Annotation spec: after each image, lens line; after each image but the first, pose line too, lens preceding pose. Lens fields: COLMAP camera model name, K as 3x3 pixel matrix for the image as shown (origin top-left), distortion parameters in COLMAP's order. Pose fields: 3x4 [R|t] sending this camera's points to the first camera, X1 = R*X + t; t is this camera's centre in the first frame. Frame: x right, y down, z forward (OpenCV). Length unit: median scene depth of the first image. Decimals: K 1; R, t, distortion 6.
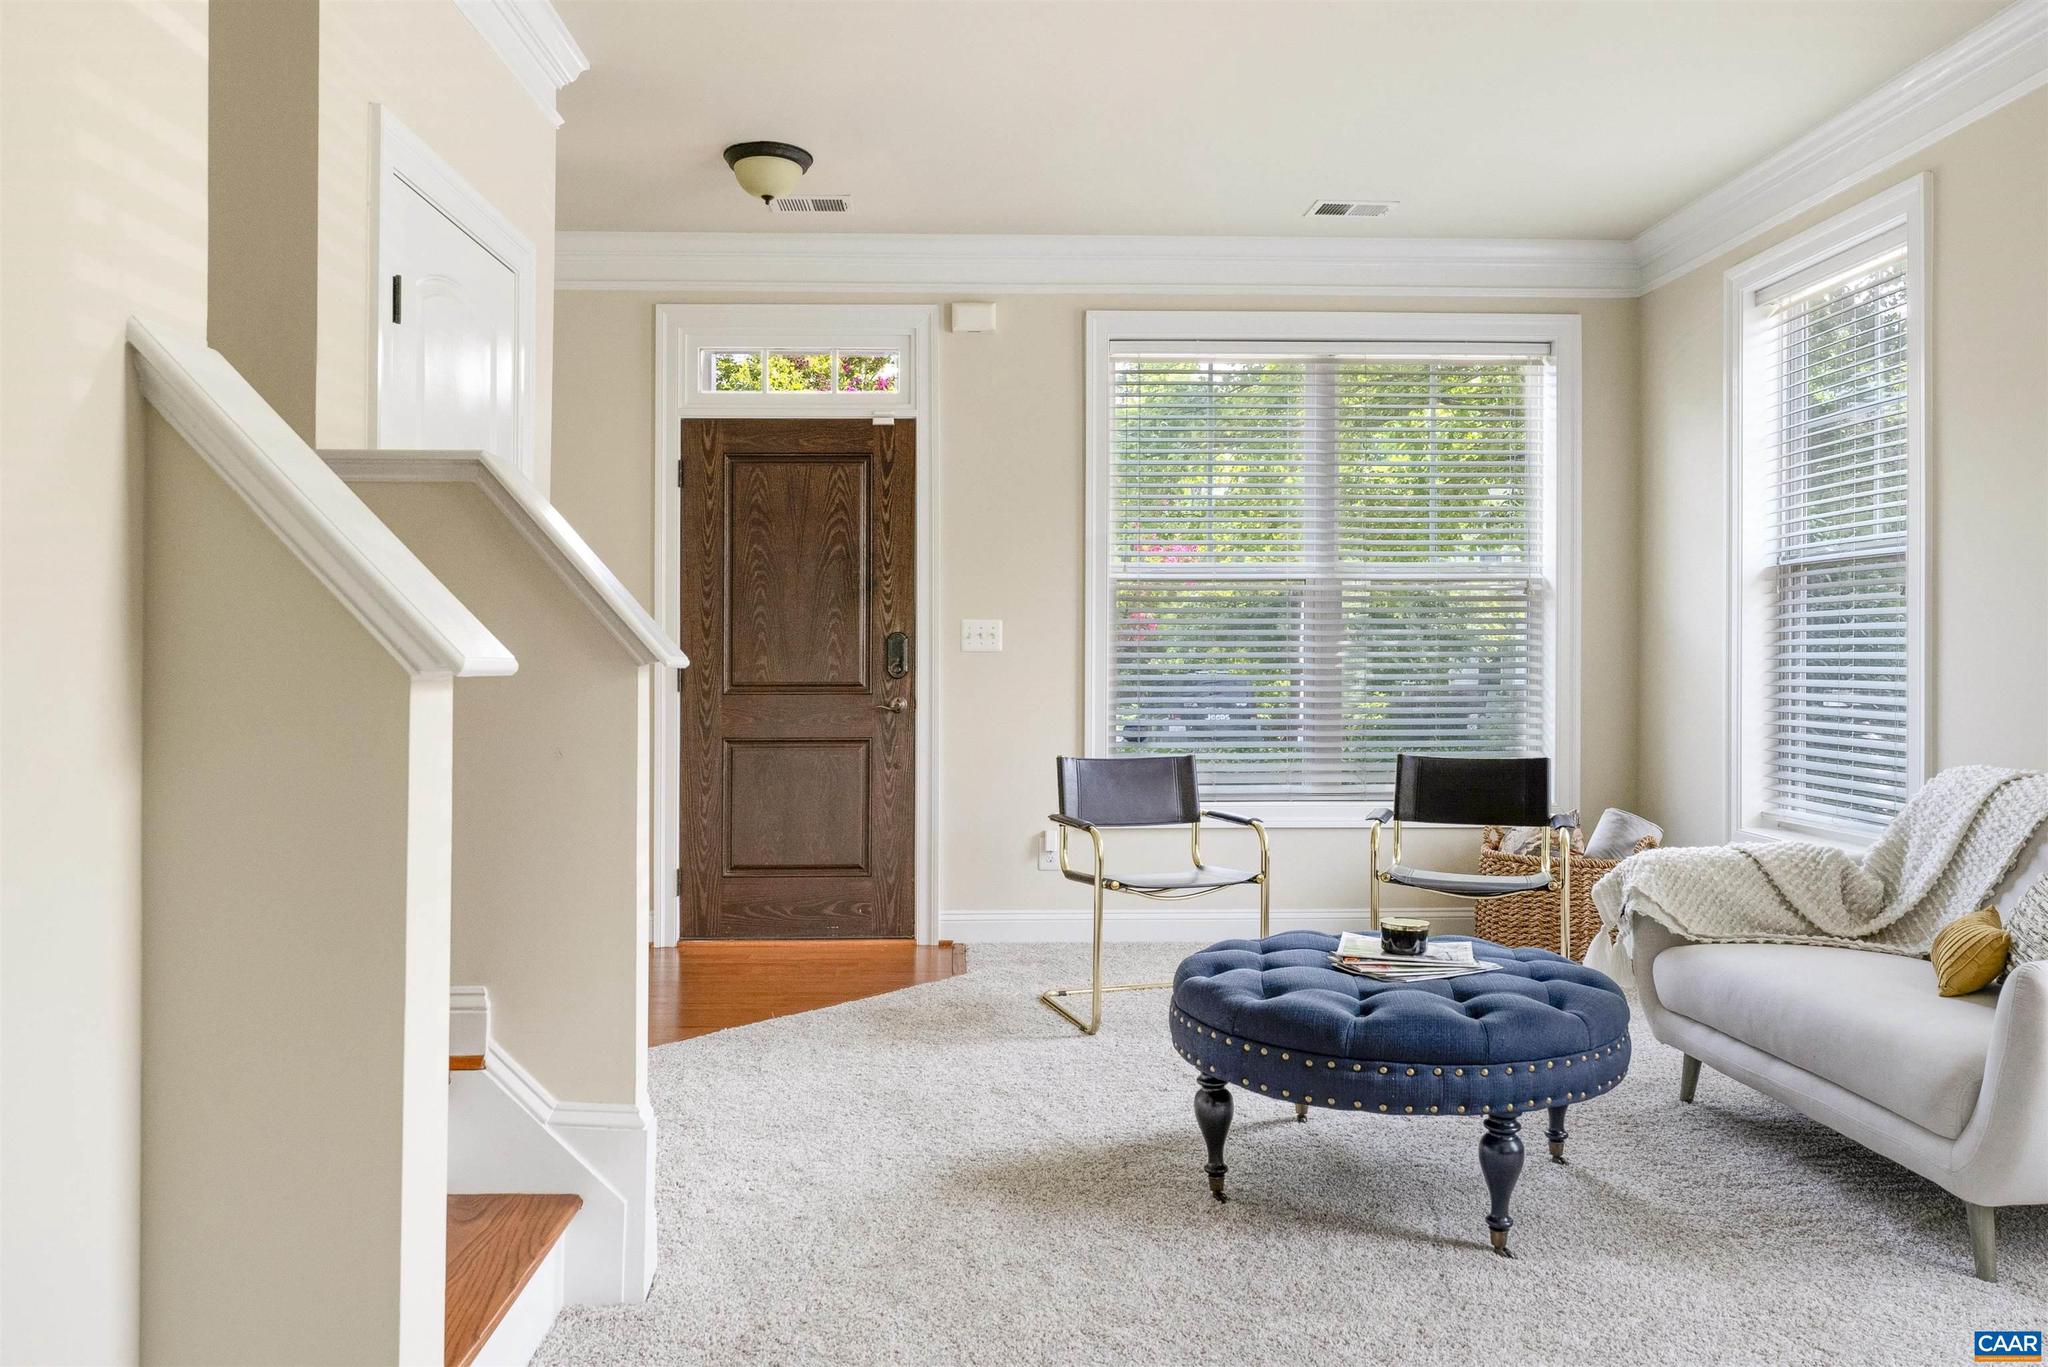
lens RADIAL K [[1394.1, 0, 995.8], [0, 1394.1, 645.0], [0, 0, 1]] dist [-0.018387, 0.016090]
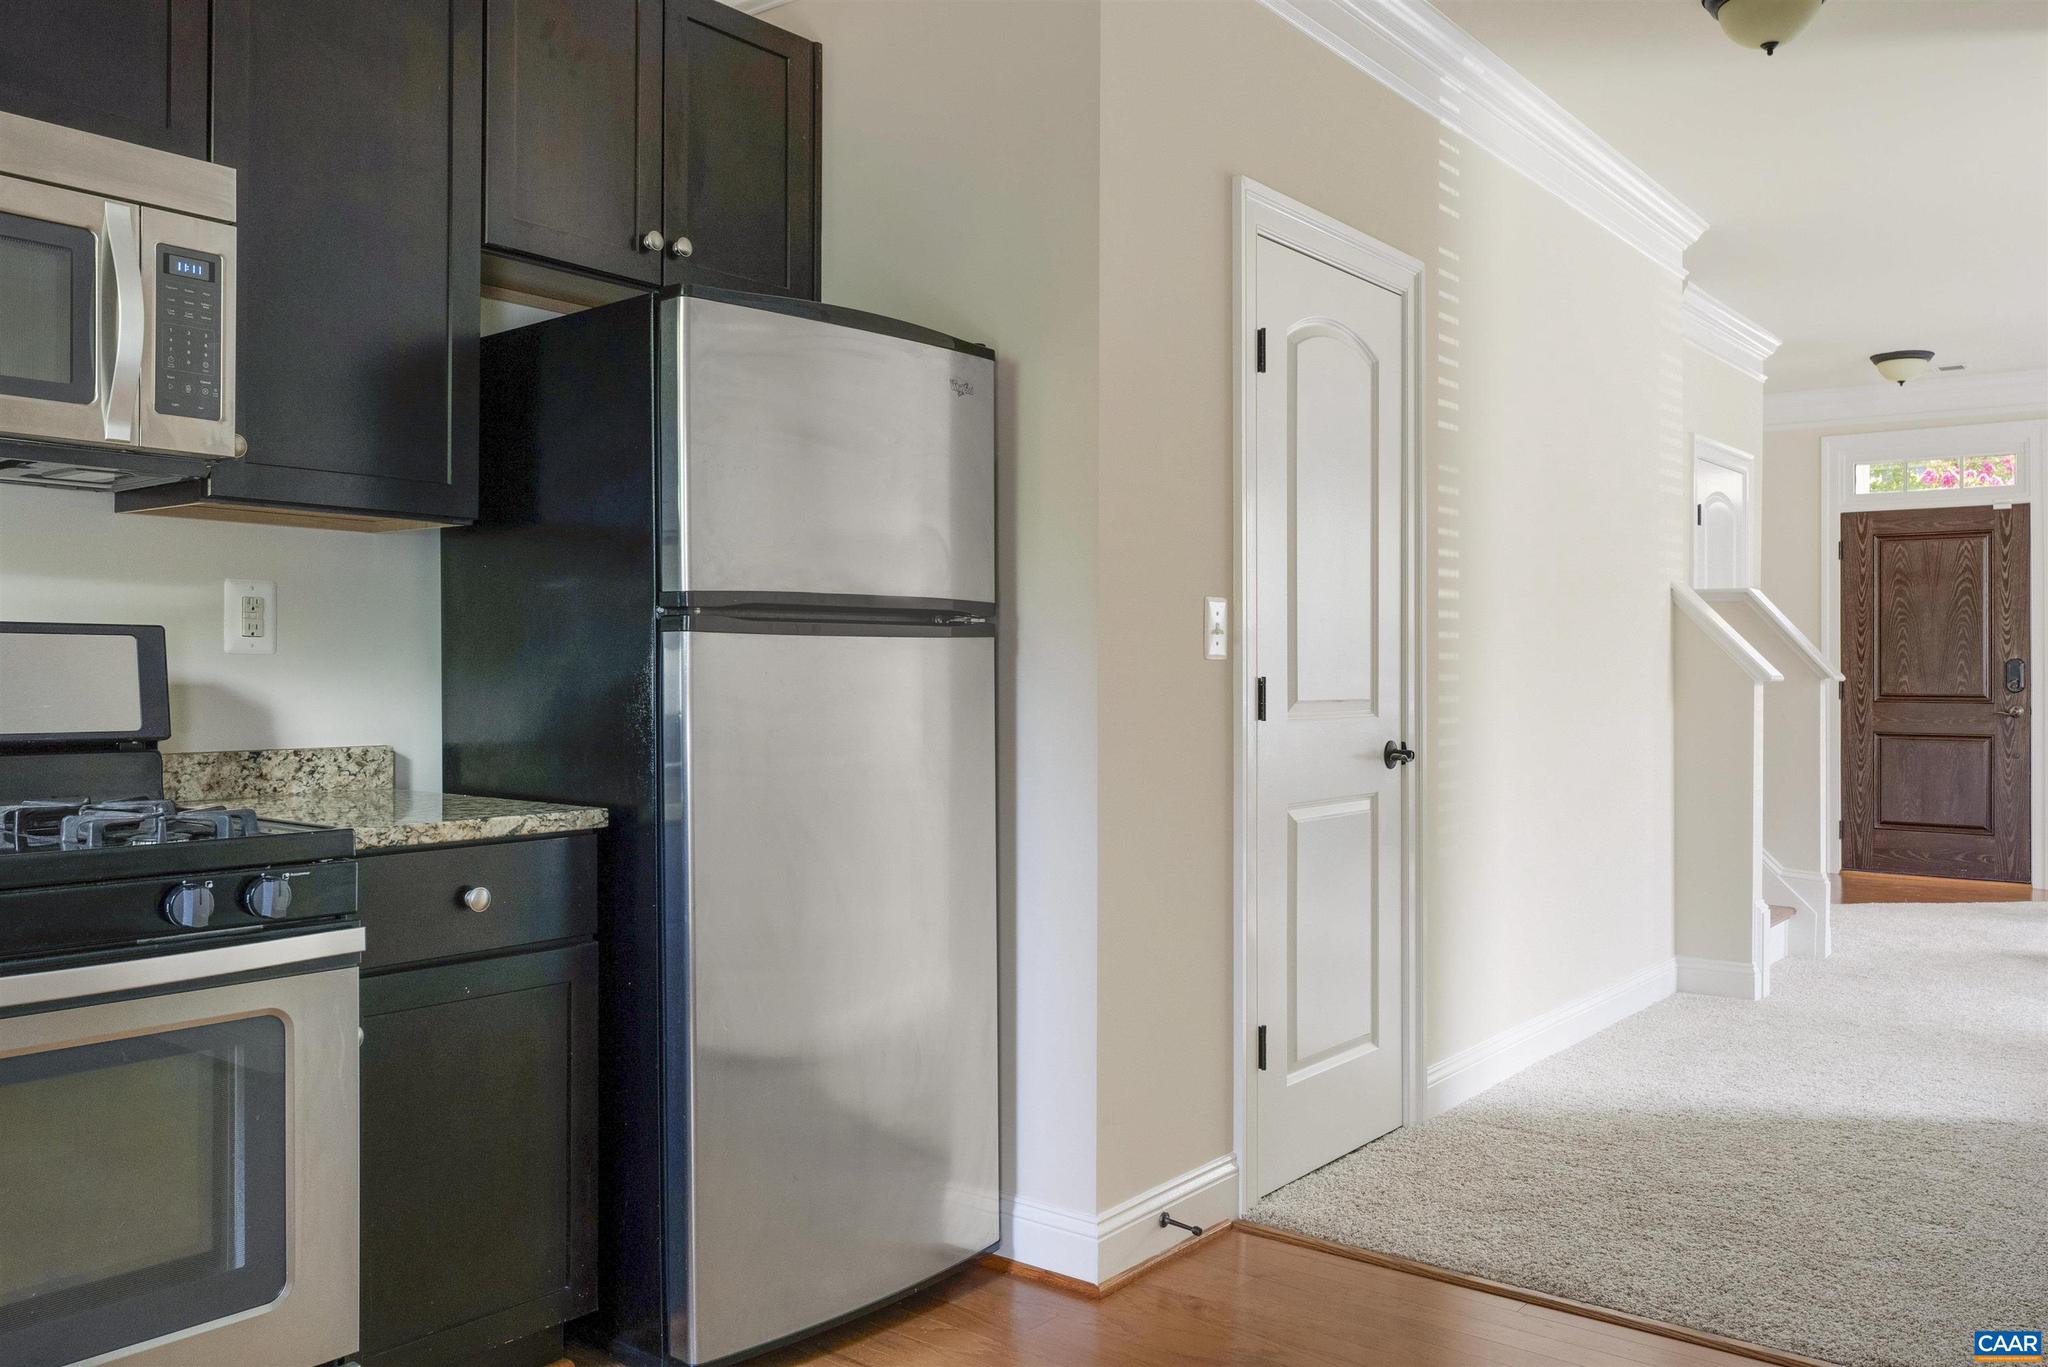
lens RADIAL K [[1580.1, 0, 988.9], [0, 1580.1, 674.2], [0, 0, 1]] dist [0.001275, -0.007916]
pose [[0.753467, -0.001595, -0.657484, 0.267414], [0.005297, 0.999979, 0.003646, -0.006584], [0.657465, -0.006230, 0.753459, -1.179610]]
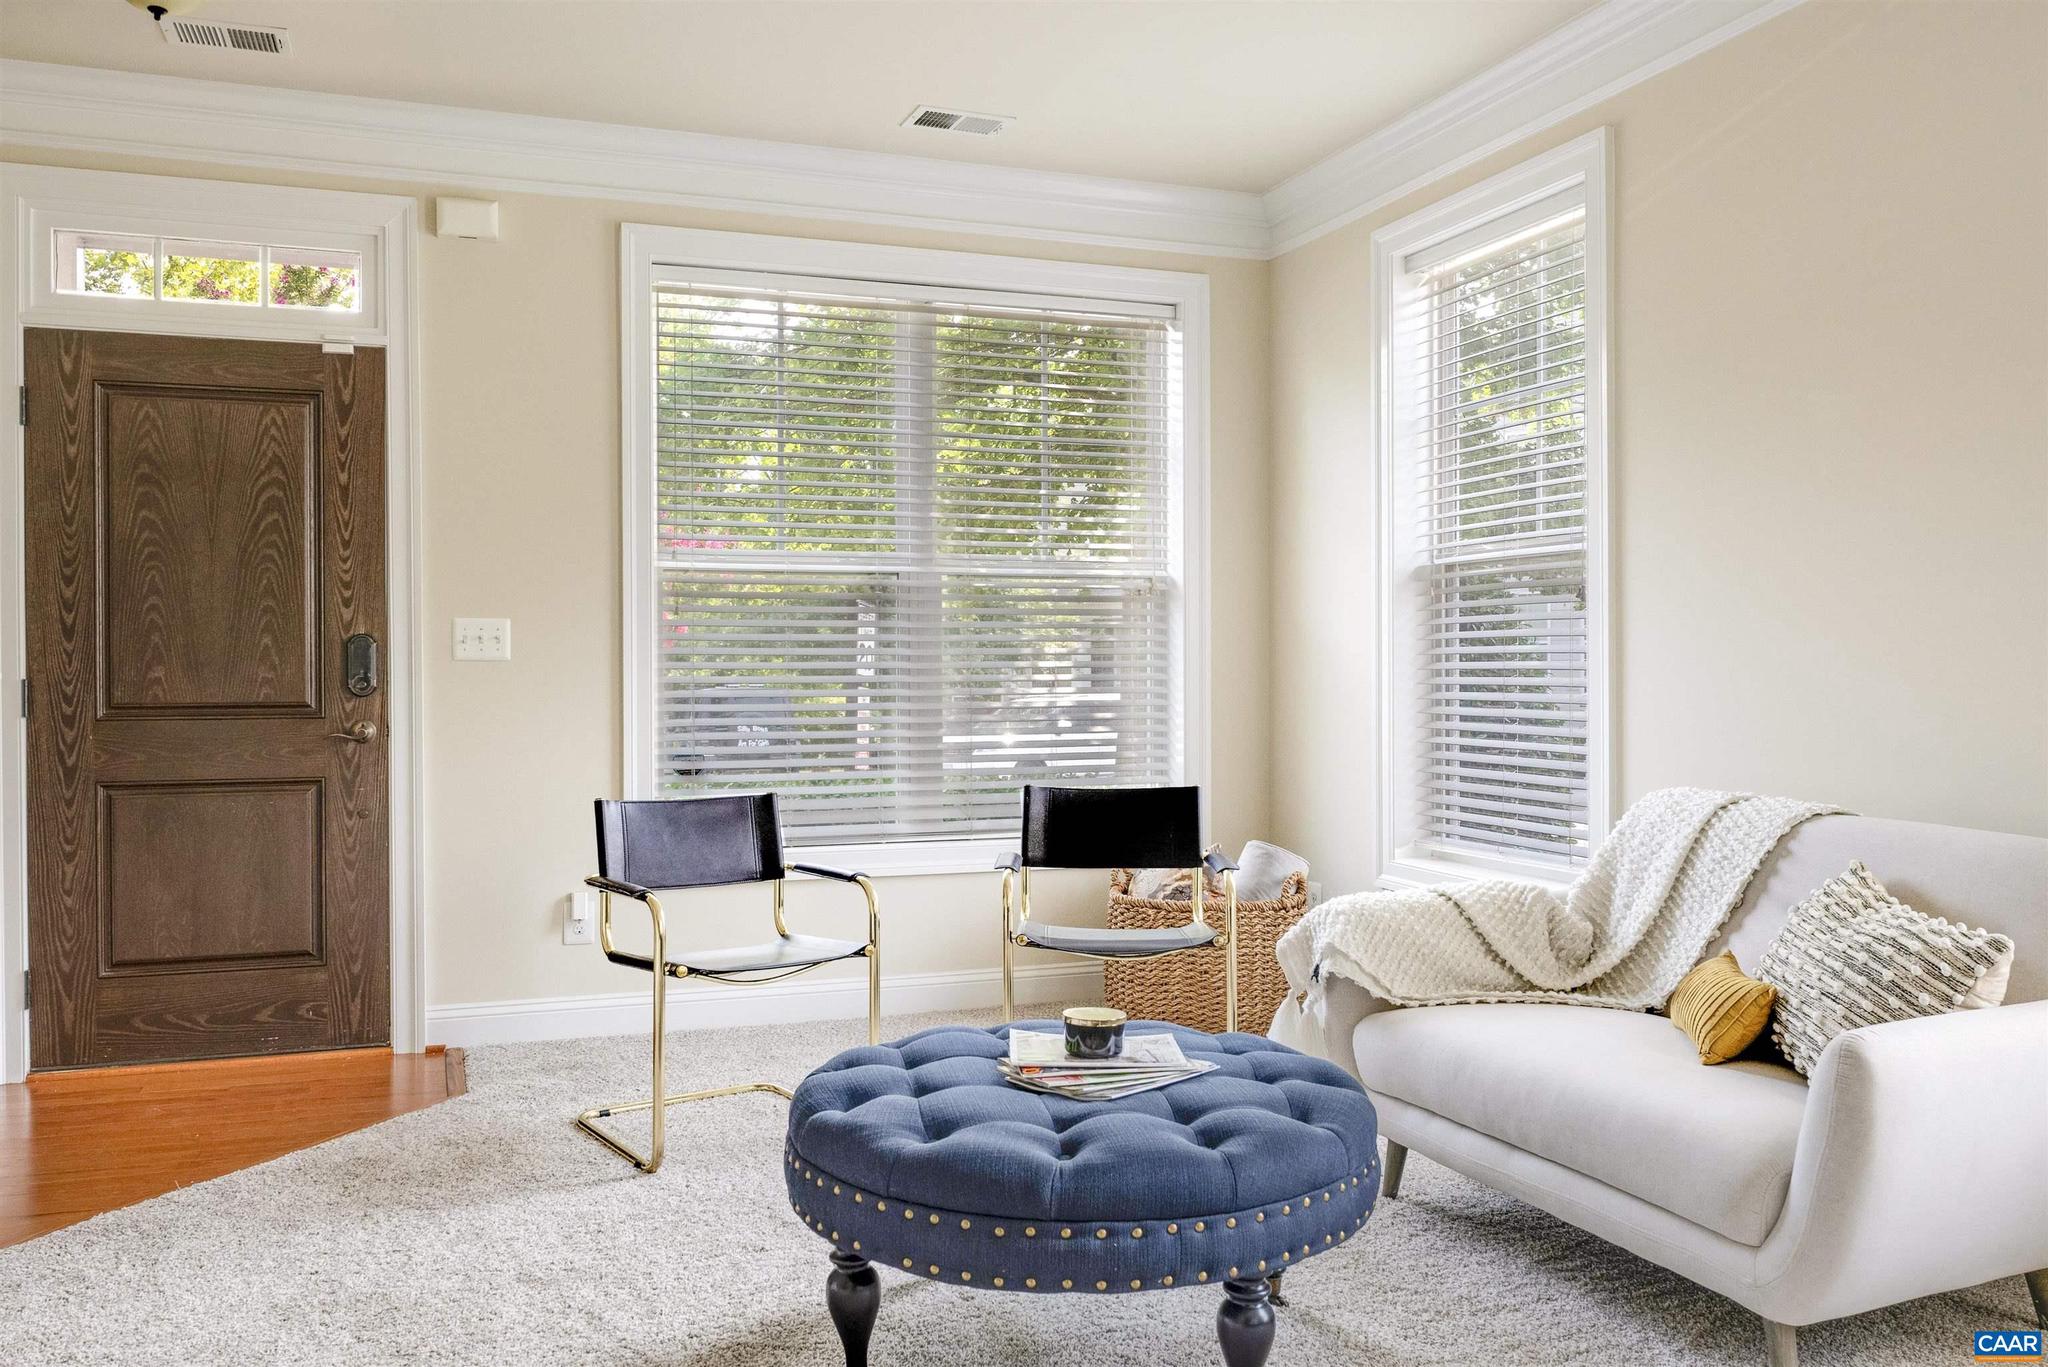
lens RADIAL K [[1580.1, 0, 1033.7], [0, 1580.1, 691.3], [0, 0, 1]] dist [0.001275, -0.007916]
pose [[0.944360, -0.005636, 0.328866, -0.012837], [-0.002096, 0.999730, 0.023152, 0.001179], [-0.328908, -0.022554, 0.944093, 0.117396]]
